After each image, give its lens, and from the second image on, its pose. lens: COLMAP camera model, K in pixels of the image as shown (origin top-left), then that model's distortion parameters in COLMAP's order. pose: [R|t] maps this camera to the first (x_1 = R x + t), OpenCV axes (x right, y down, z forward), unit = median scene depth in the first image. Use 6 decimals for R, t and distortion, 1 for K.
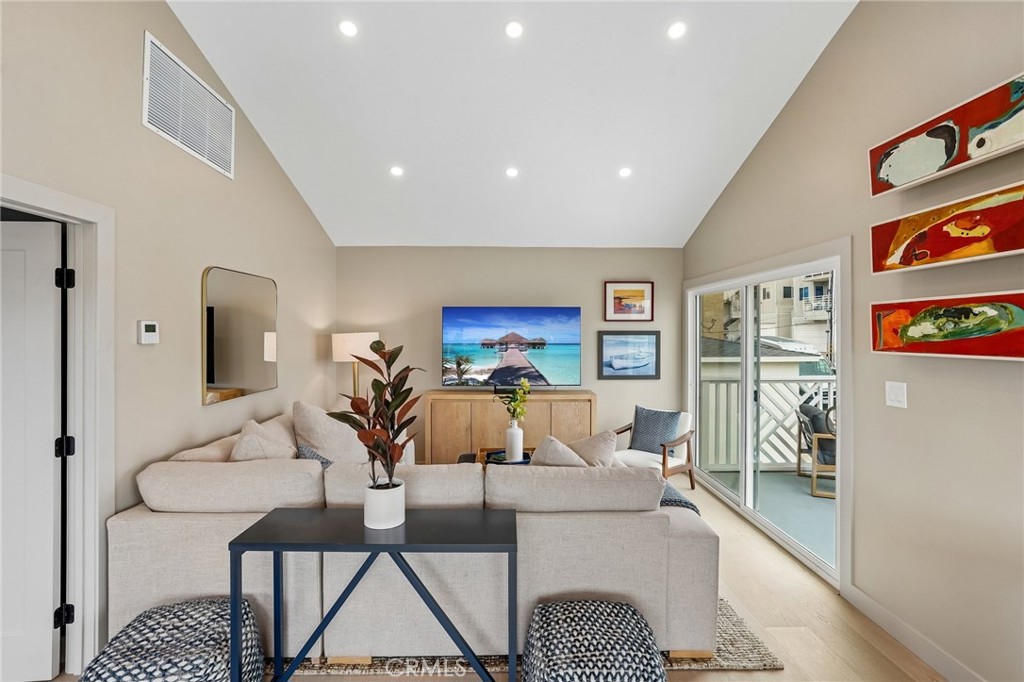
lens RADIAL K [[471.9, 0, 509.6], [0, 471.9, 330.6], [0, 0, 1]] dist [-0.041106, 0.007676]
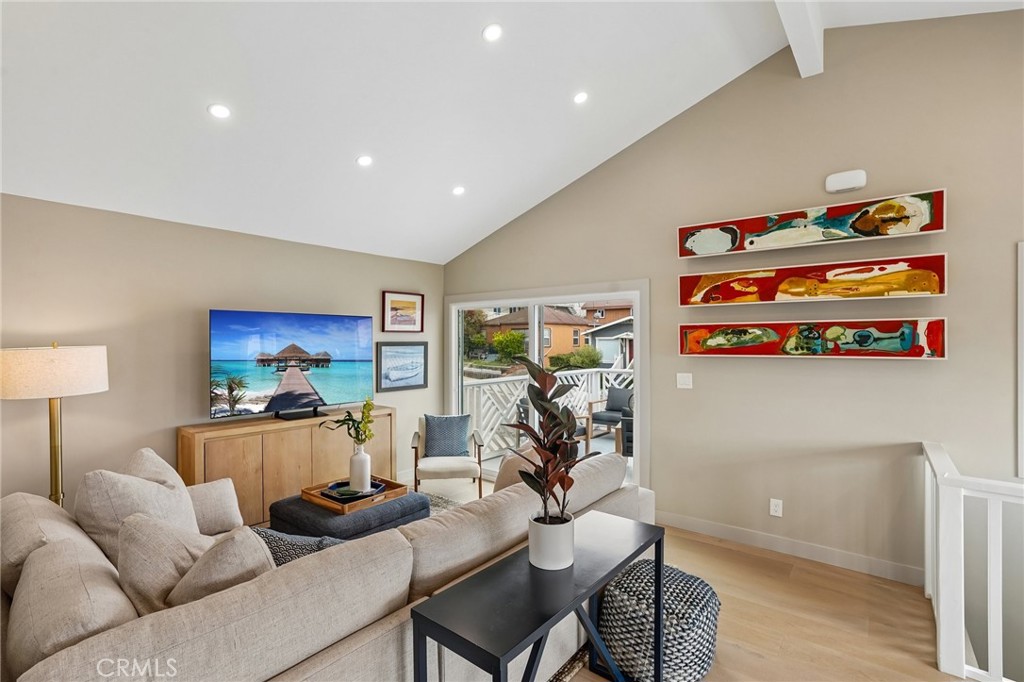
lens RADIAL K [[471.9, 0, 515.6], [0, 471.9, 338.2], [0, 0, 1]] dist [-0.041106, 0.007676]
pose [[0.634896, -0.000480, 0.772598, -0.404432], [0.002779, 0.999995, -0.001662, -0.005385], [-0.772593, 0.003202, 0.634894, 0.196622]]
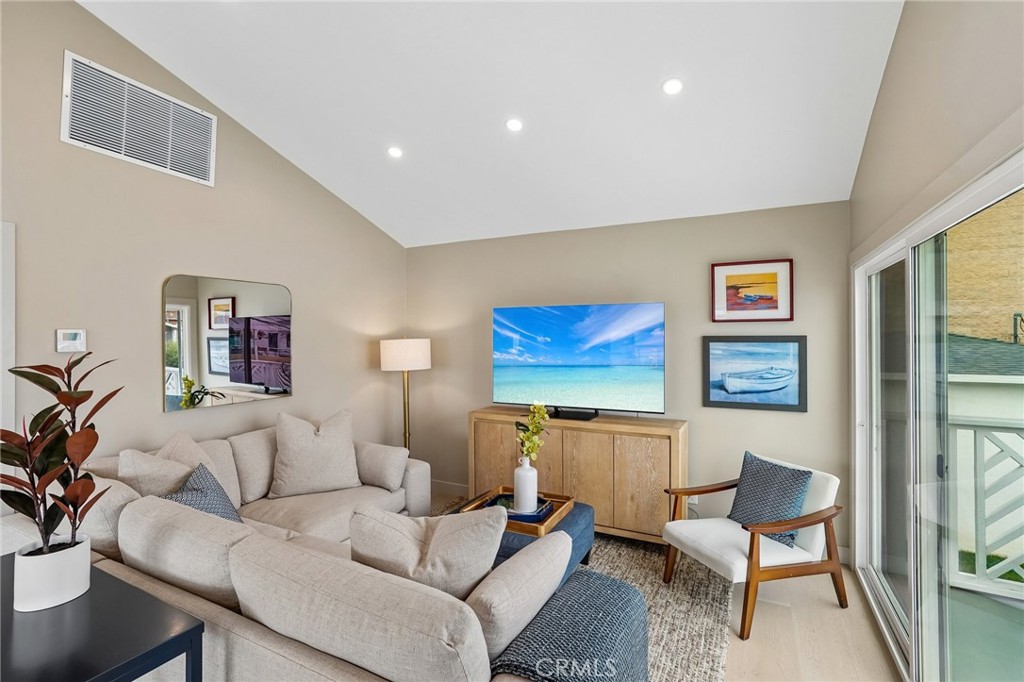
lens RADIAL K [[471.9, 0, 510.3], [0, 471.9, 332.9], [0, 0, 1]] dist [-0.041106, 0.007676]
pose [[0.882052, -0.007375, -0.471094, 0.288978], [0.004763, 0.999966, -0.006738, -0.000948], [0.471127, 0.003700, 0.882057, 0.284673]]
